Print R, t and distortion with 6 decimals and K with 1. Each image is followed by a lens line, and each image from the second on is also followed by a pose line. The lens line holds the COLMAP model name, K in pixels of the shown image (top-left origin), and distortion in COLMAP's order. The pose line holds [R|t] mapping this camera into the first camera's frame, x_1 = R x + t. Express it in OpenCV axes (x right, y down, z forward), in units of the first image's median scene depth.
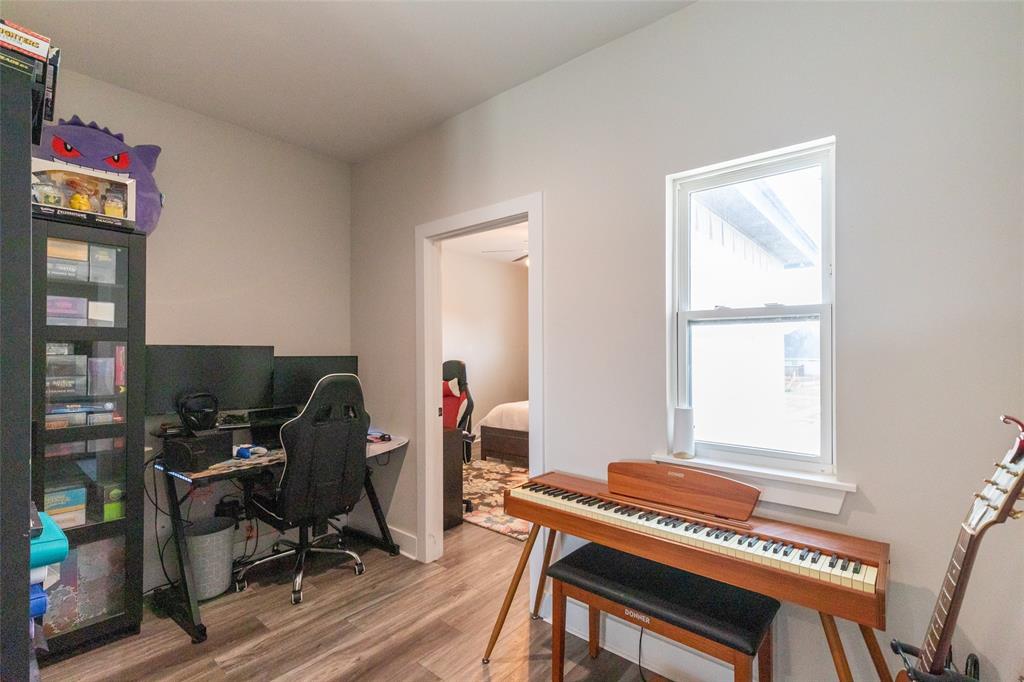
lens RADIAL K [[459.6, 0, 511.0], [0, 459.6, 347.5], [0, 0, 1]] dist [0.013912, -0.000433]
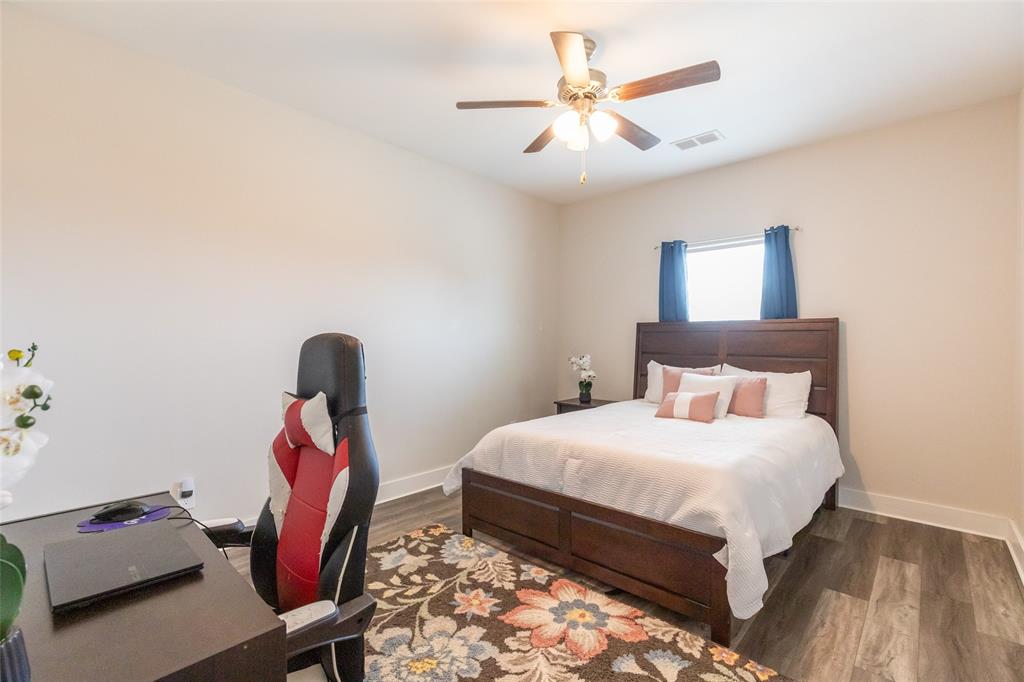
lens RADIAL K [[459.6, 0, 513.5], [0, 459.6, 340.2], [0, 0, 1]] dist [0.013912, -0.000433]
pose [[0.999280, -0.000530, -0.037942, 0.013913], [0.001003, 0.999922, 0.012460, 0.022957], [0.037933, -0.012489, 0.999202, 0.566910]]
